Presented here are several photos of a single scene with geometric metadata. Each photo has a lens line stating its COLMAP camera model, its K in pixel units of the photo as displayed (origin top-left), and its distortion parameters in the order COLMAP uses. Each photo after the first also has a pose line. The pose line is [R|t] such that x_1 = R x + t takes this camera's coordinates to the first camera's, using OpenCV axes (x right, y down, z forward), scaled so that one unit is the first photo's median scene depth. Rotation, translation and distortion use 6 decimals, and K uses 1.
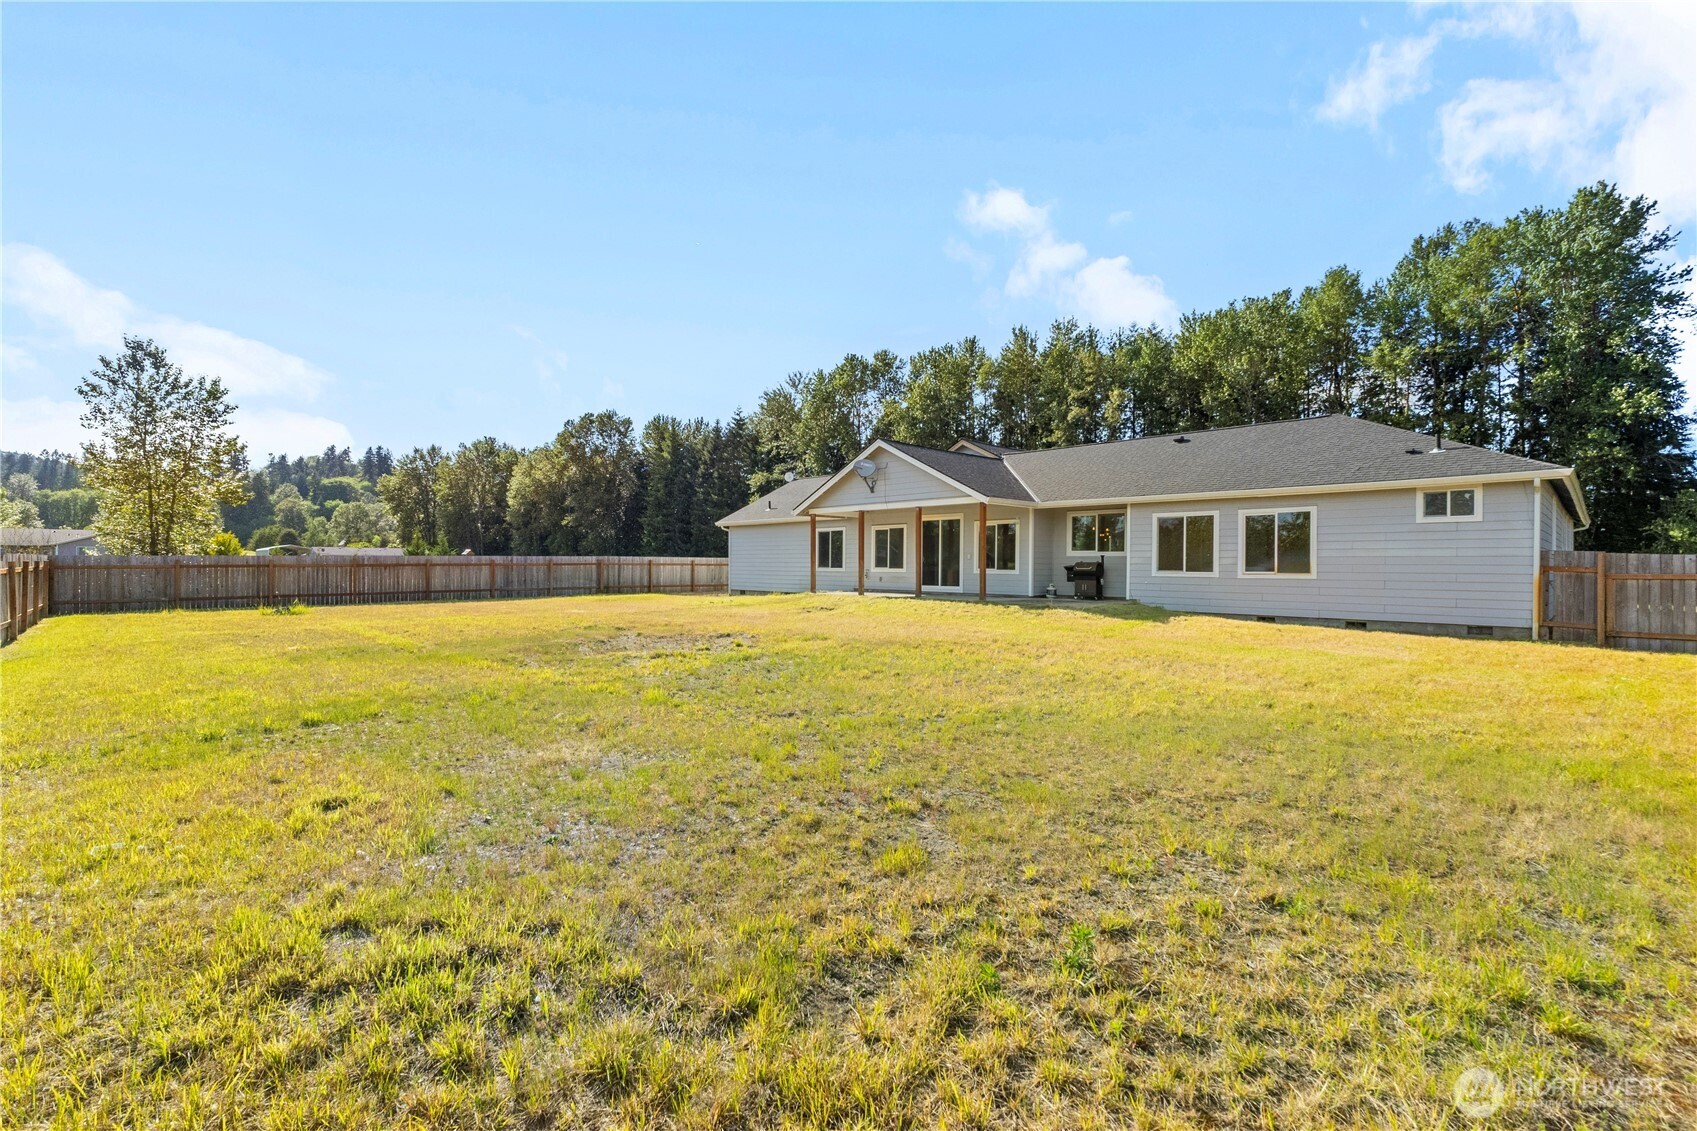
lens RADIAL K [[766.8, 0, 851.2], [0, 766.8, 566.4], [0, 0, 1]] dist [0.000528, 0.000151]
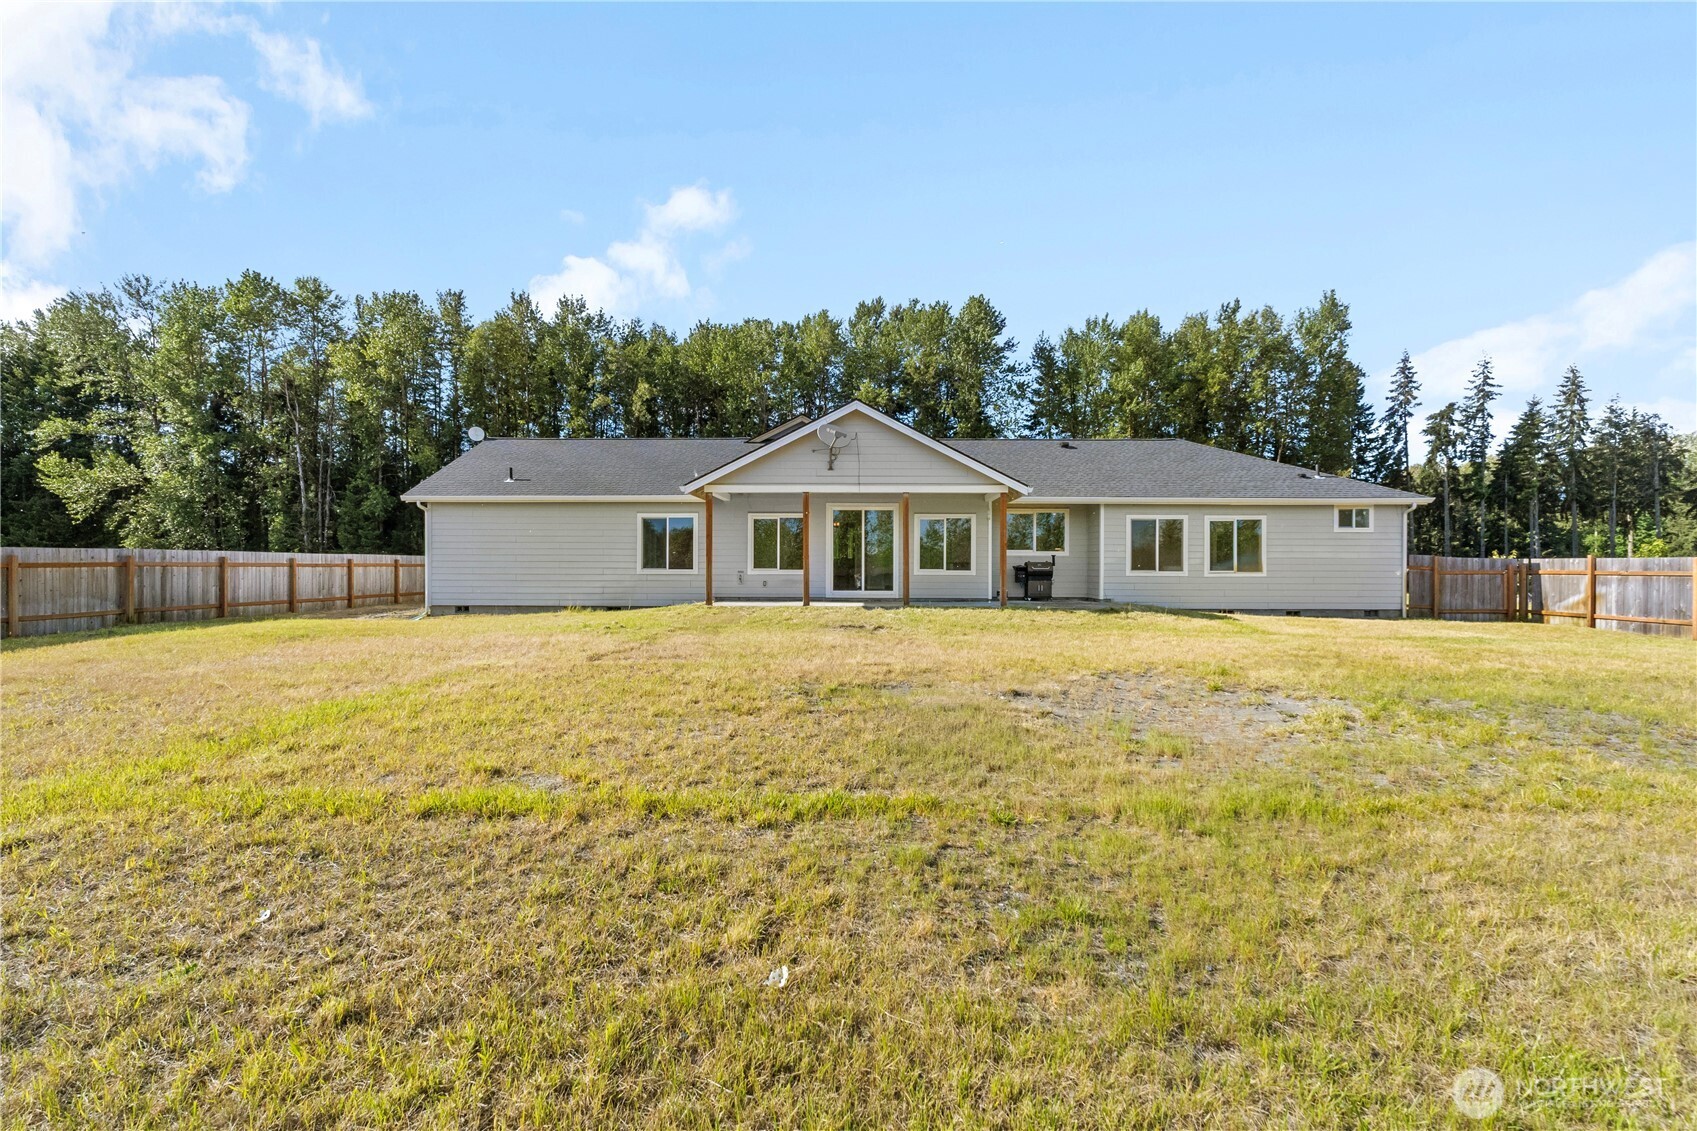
lens RADIAL K [[748.5, 0, 849.7], [0, 748.5, 572.3], [0, 0, 1]] dist [-0.004084, -0.000347]
pose [[0.700640, -0.011017, 0.713430, -0.439126], [0.002469, 0.999912, 0.013017, -0.004416], [-0.713510, -0.007359, 0.700606, 0.421273]]
